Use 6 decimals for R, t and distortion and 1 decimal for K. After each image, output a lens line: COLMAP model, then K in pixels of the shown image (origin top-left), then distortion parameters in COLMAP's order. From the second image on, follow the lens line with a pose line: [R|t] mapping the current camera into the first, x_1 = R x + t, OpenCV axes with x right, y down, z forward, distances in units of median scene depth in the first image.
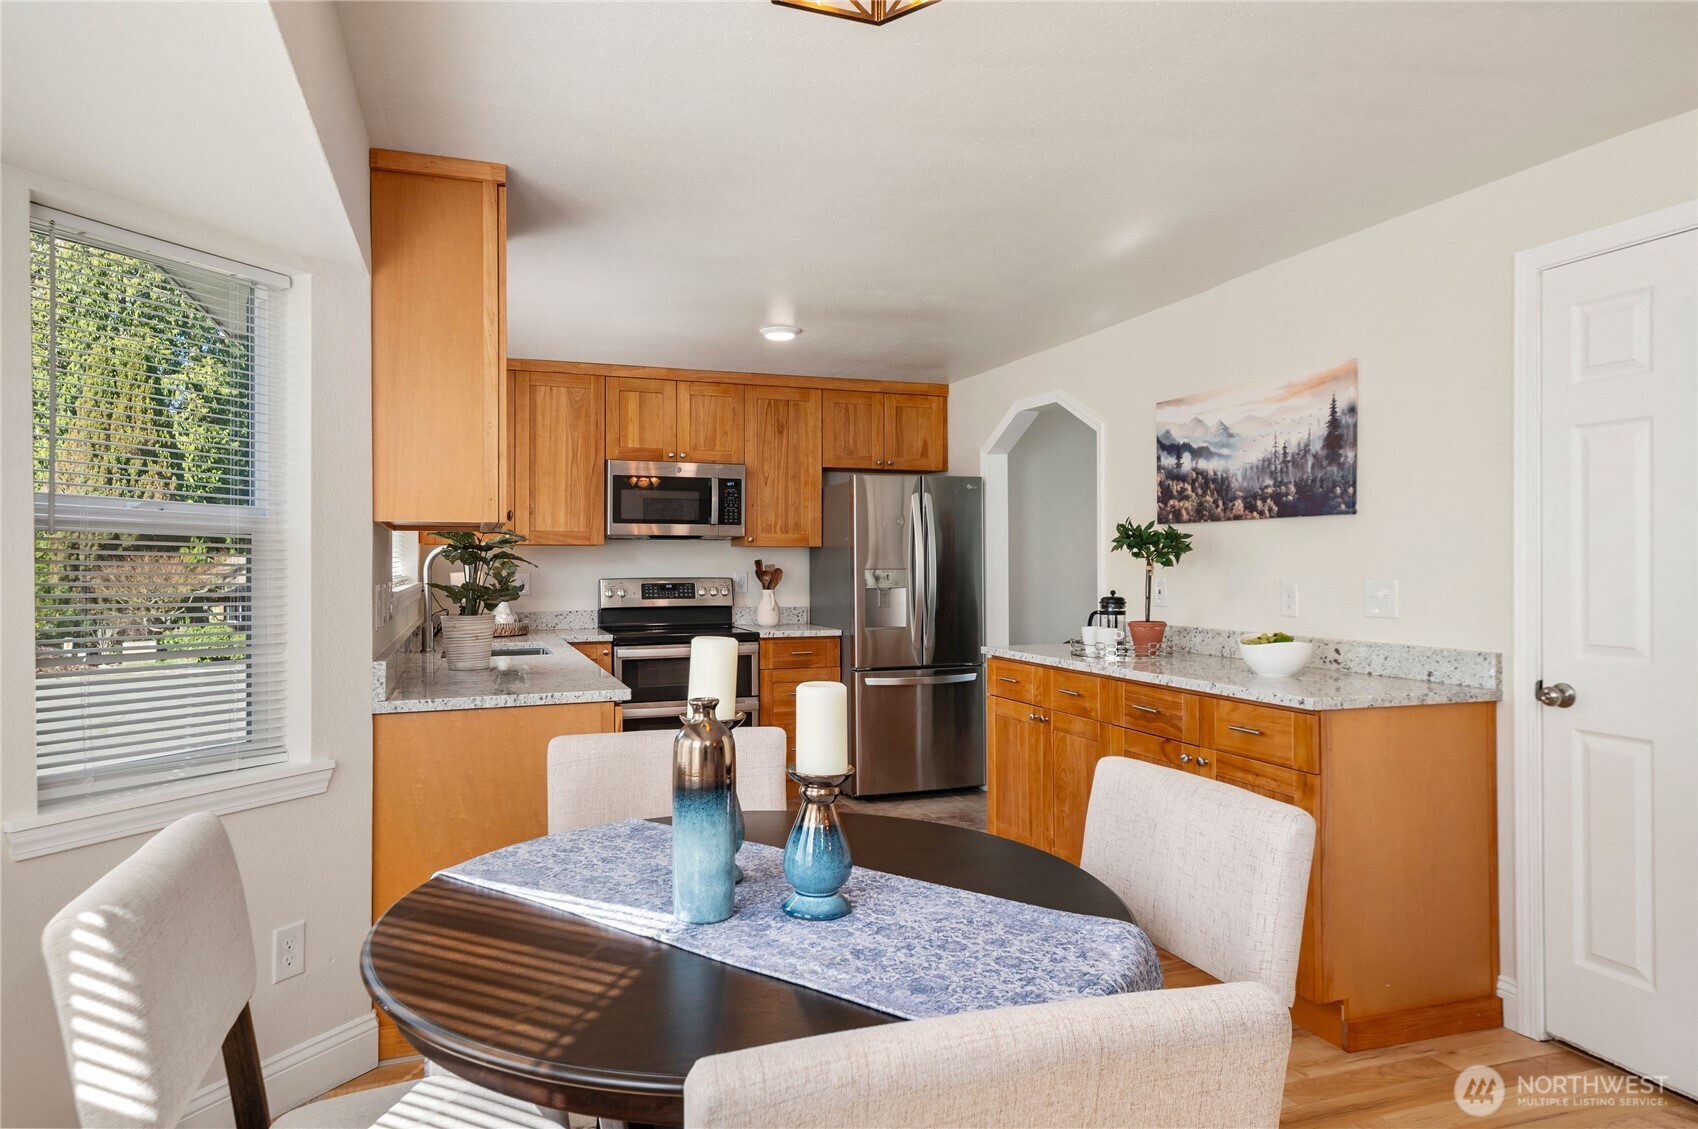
lens RADIAL K [[1062.8, 0, 834.7], [0, 1062.8, 557.0], [0, 0, 1]] dist [0.013880, 0.002300]
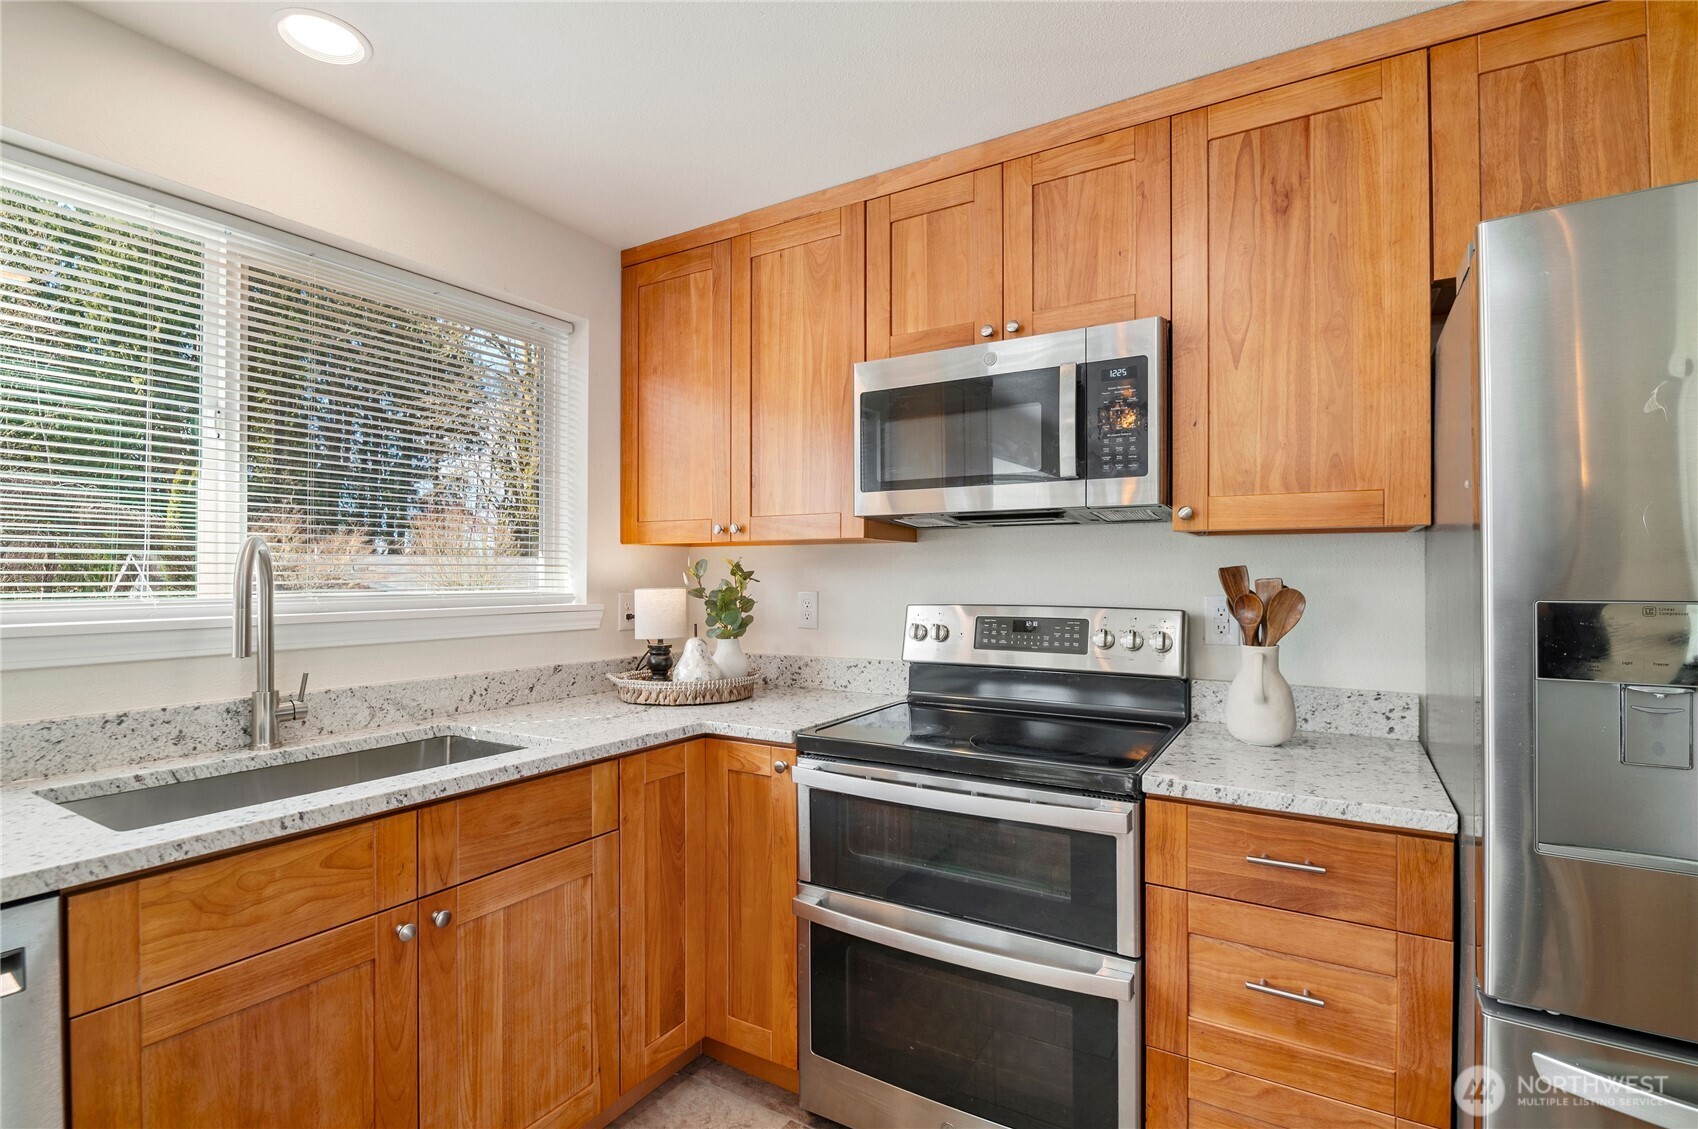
lens RADIAL K [[797.0, 0, 839.6], [0, 797.0, 571.7], [0, 0, 1]] dist [-0.005447, -0.004371]
pose [[0.628930, -0.002626, -0.777457, 0.071356], [0.004488, 0.999990, 0.000254, 0.004449], [0.777449, -0.003649, 0.628936, 0.796359]]
